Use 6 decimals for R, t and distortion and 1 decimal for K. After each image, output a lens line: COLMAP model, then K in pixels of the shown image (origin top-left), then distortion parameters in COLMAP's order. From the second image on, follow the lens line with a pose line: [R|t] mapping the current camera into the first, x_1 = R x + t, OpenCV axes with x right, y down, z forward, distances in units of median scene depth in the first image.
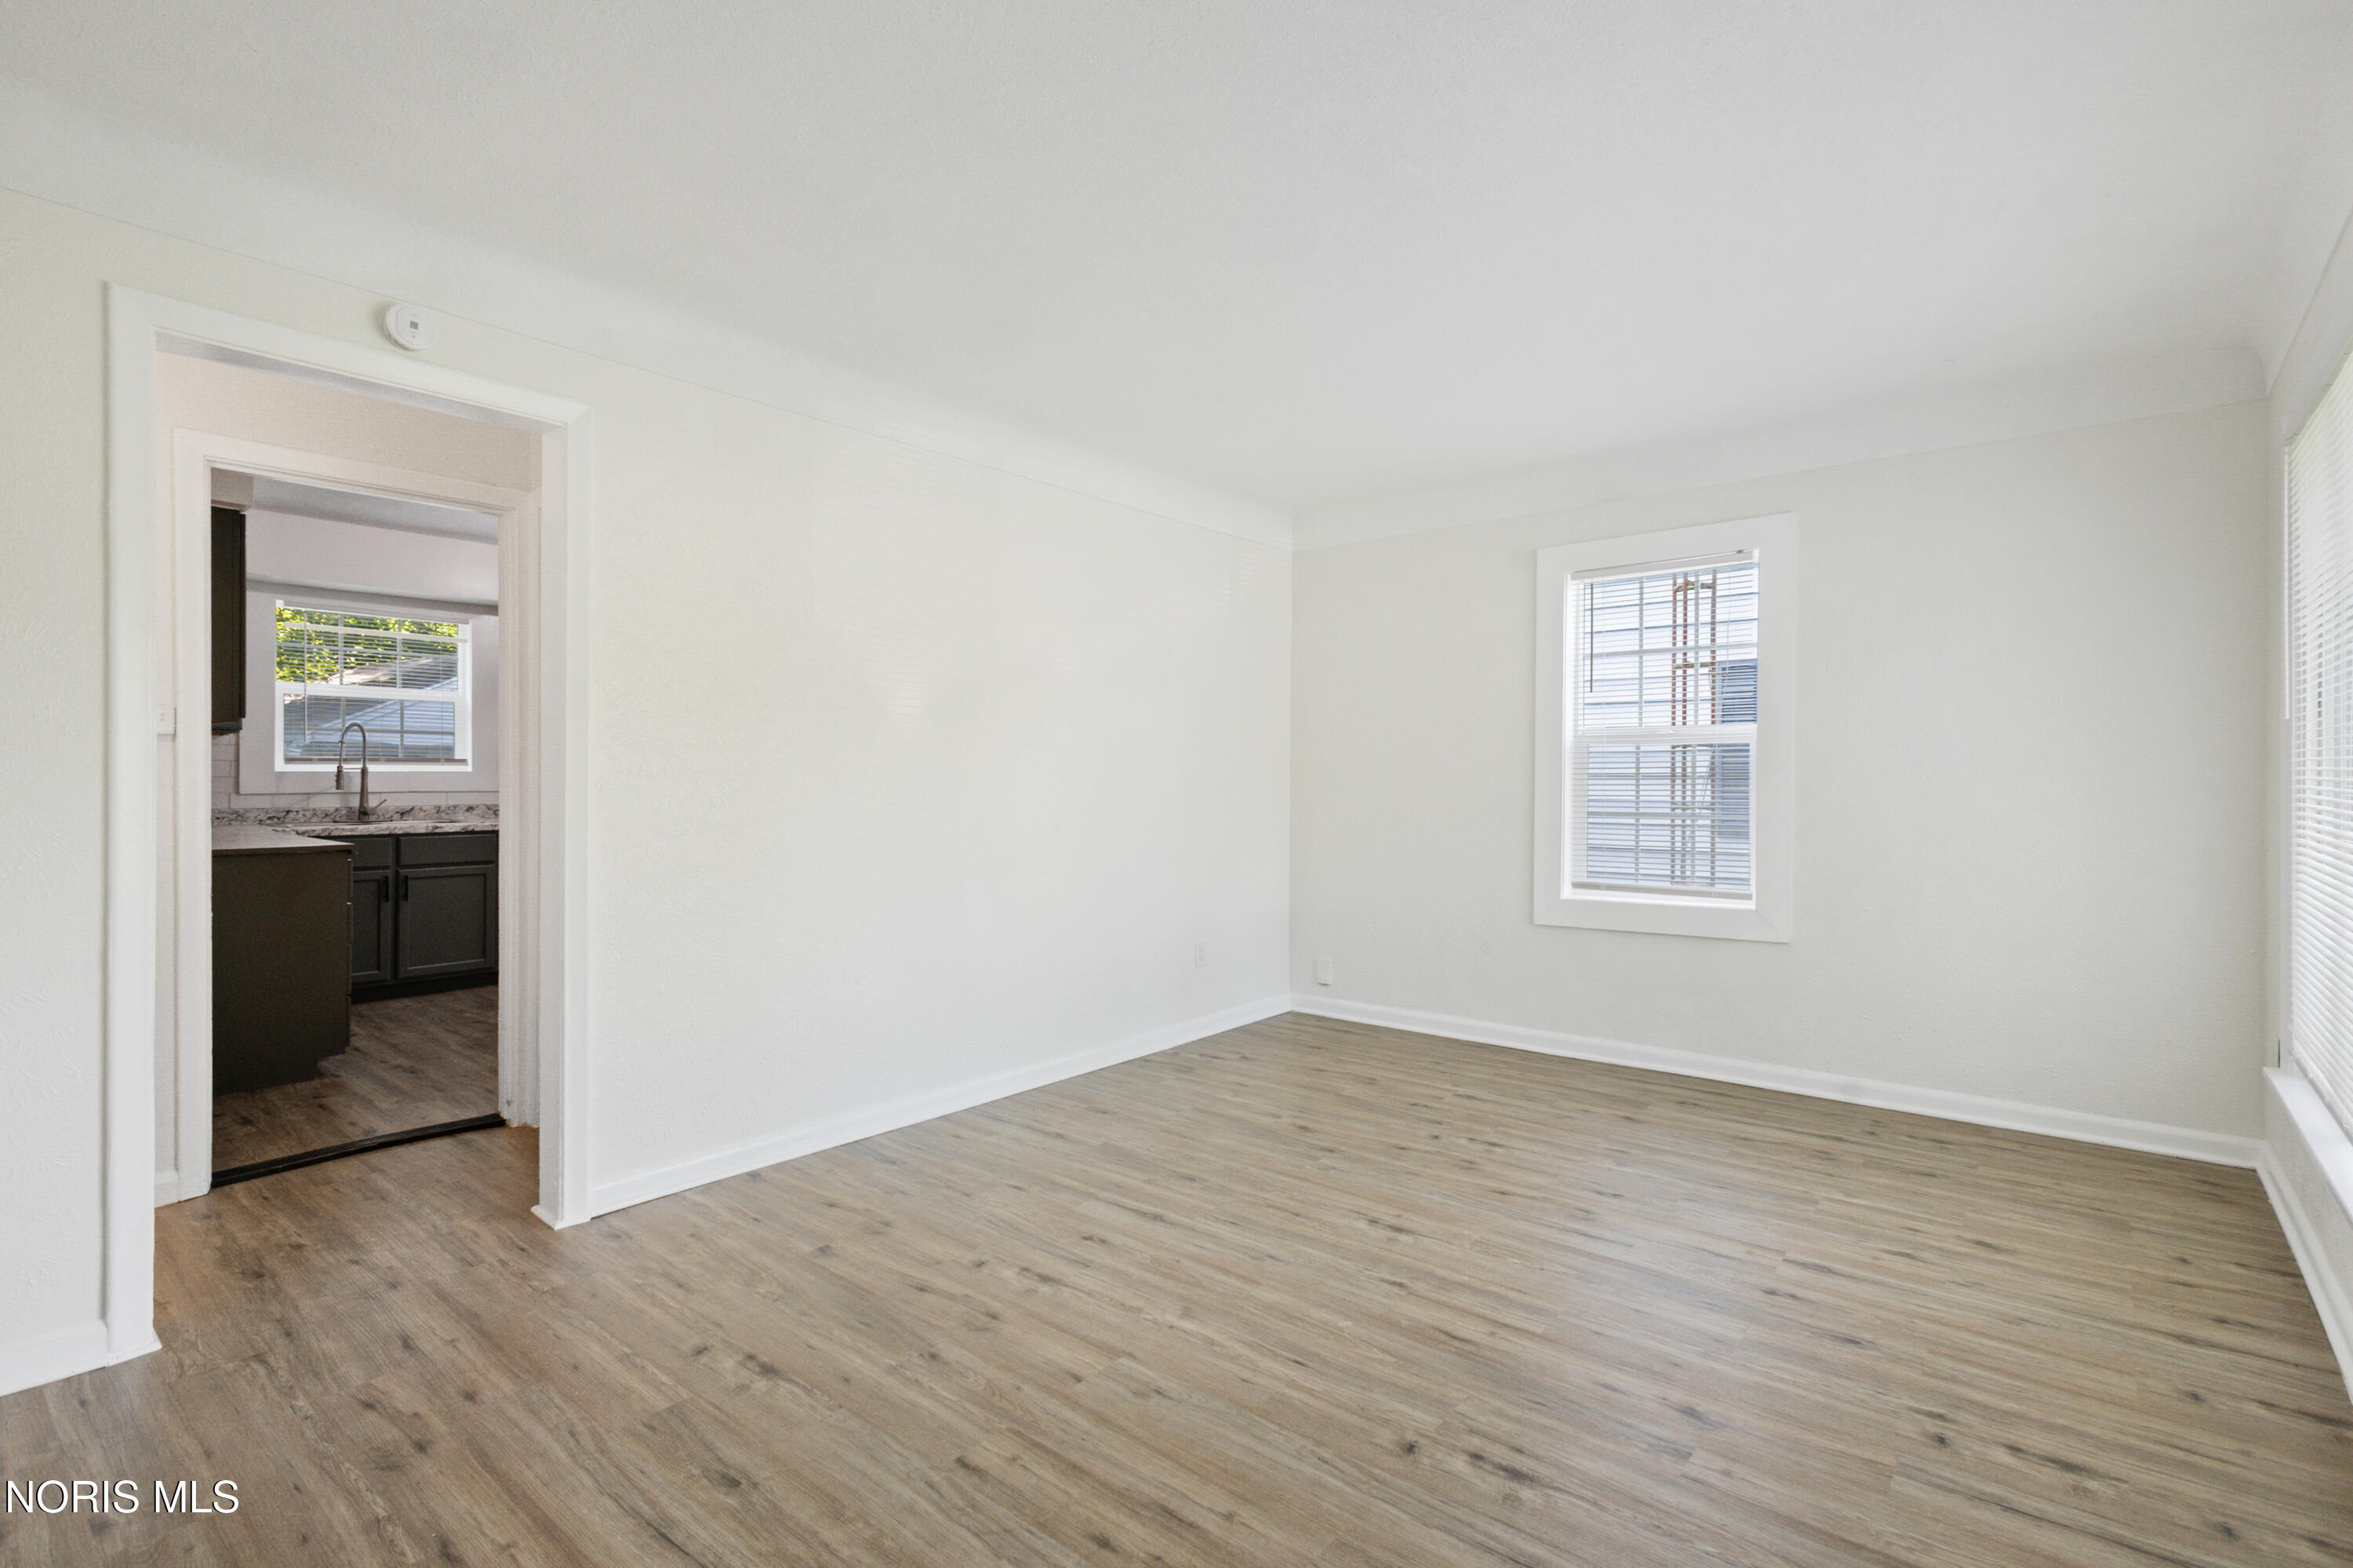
lens RADIAL K [[1108.0, 0, 1164.2], [0, 1108.0, 705.5], [0, 0, 1]] dist [0.010540, -0.001449]
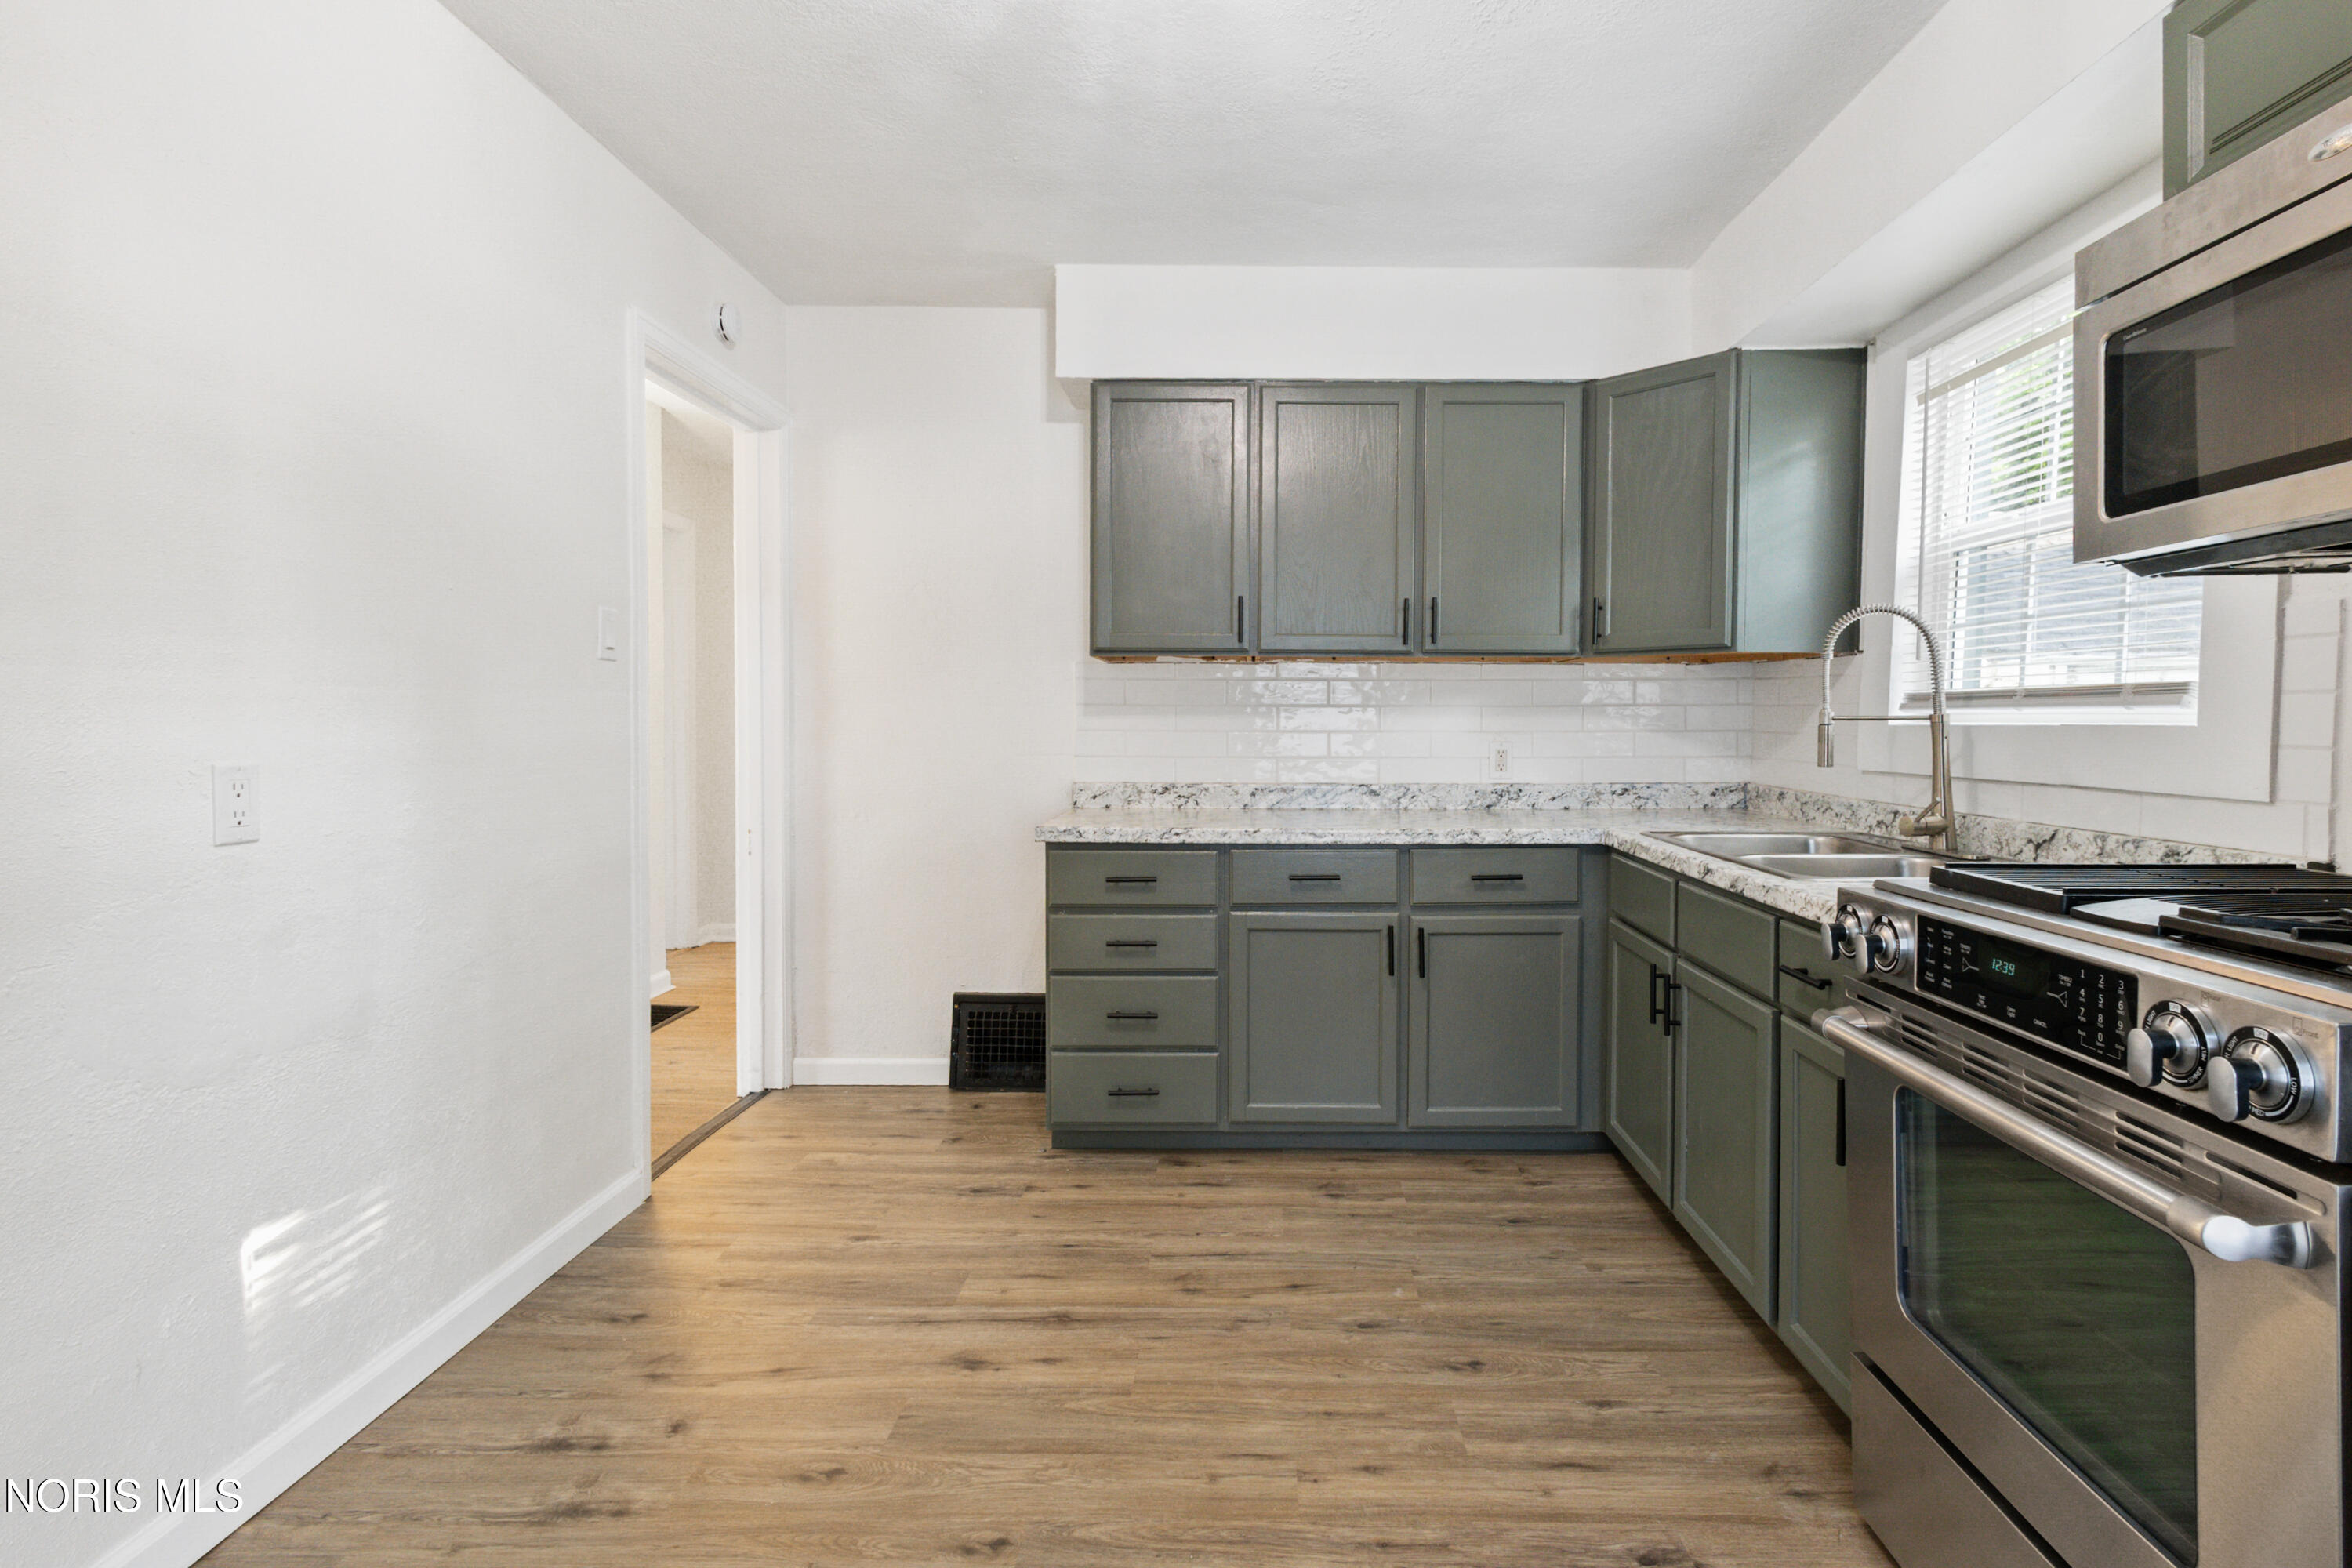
lens RADIAL K [[1146.4, 0, 1248.2], [0, 1146.4, 761.2], [0, 0, 1]] dist [0.009042, 0.001350]
pose [[-0.780323, 0.018563, -0.625101, -0.062783], [0.036532, 0.999205, -0.015932, 0.015956], [0.624309, -0.035268, -0.780381, 0.267548]]
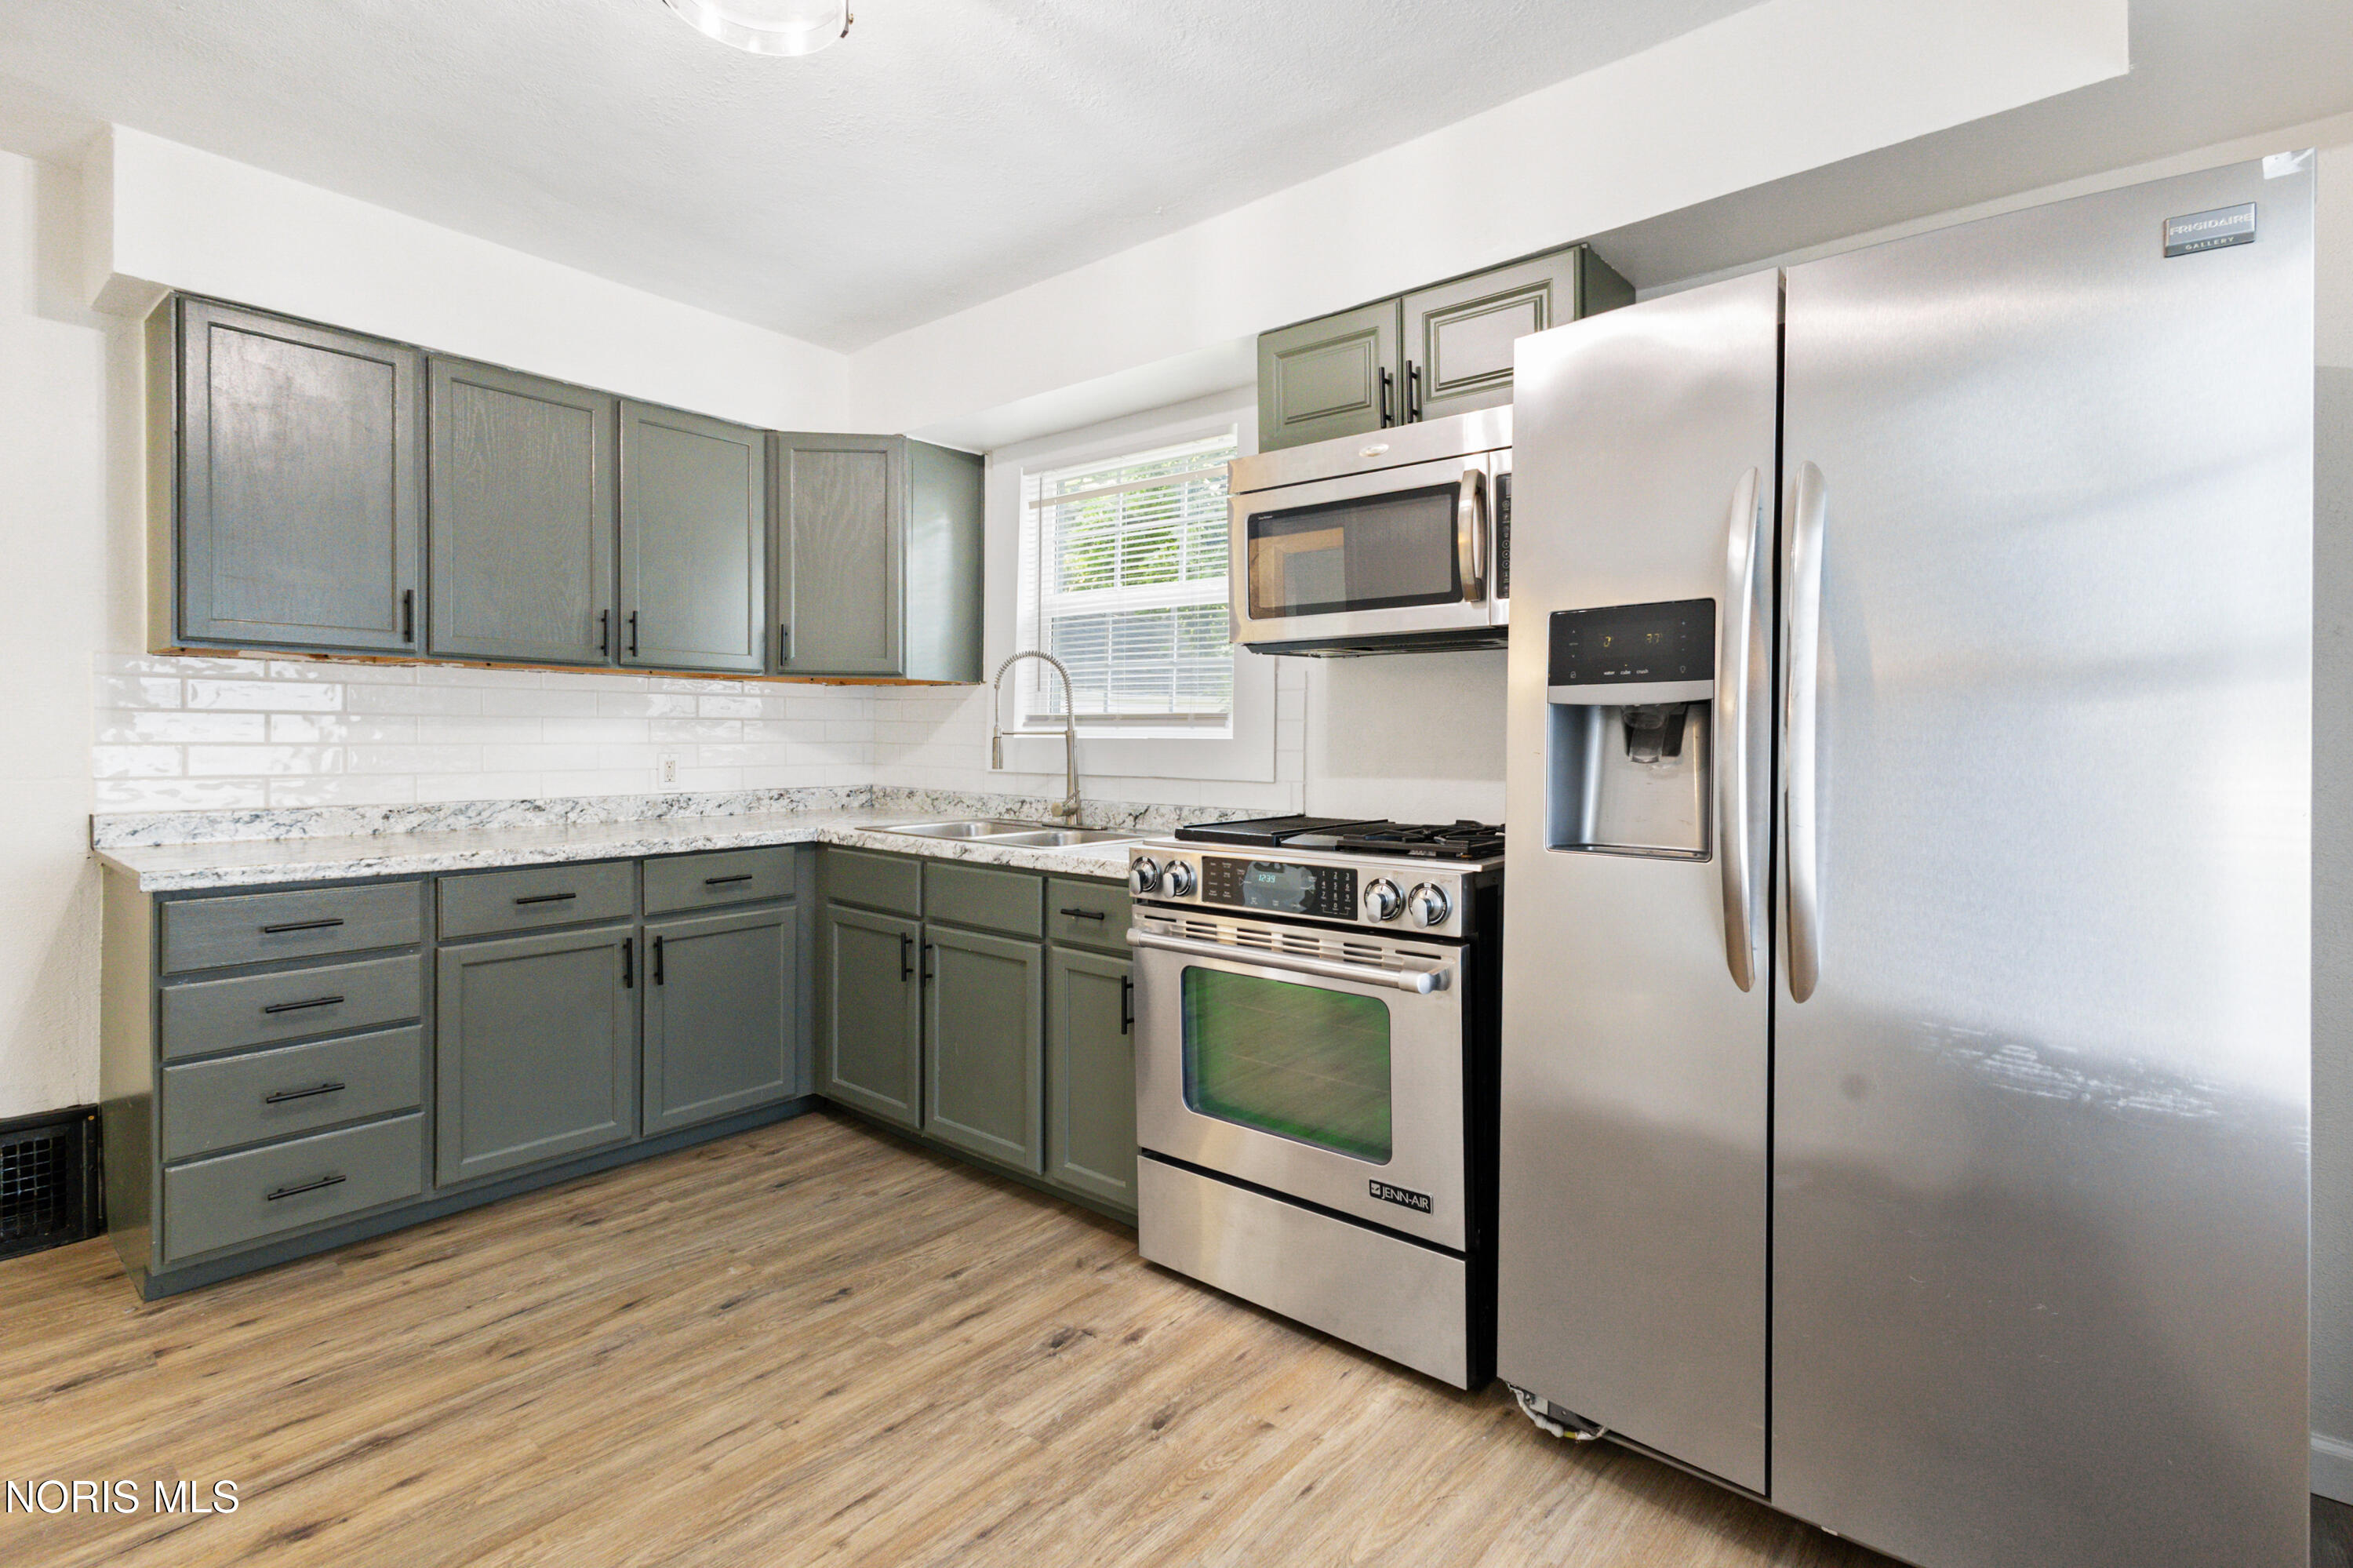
lens RADIAL K [[1108.0, 0, 1165.7], [0, 1108.0, 750.3], [0, 0, 1]] dist [0.010540, -0.001449]
pose [[-0.021284, 0.011695, -0.999705, -0.035894], [0.057057, 0.998316, 0.010464, 0.014291], [0.998144, -0.056817, -0.021915, 0.243632]]
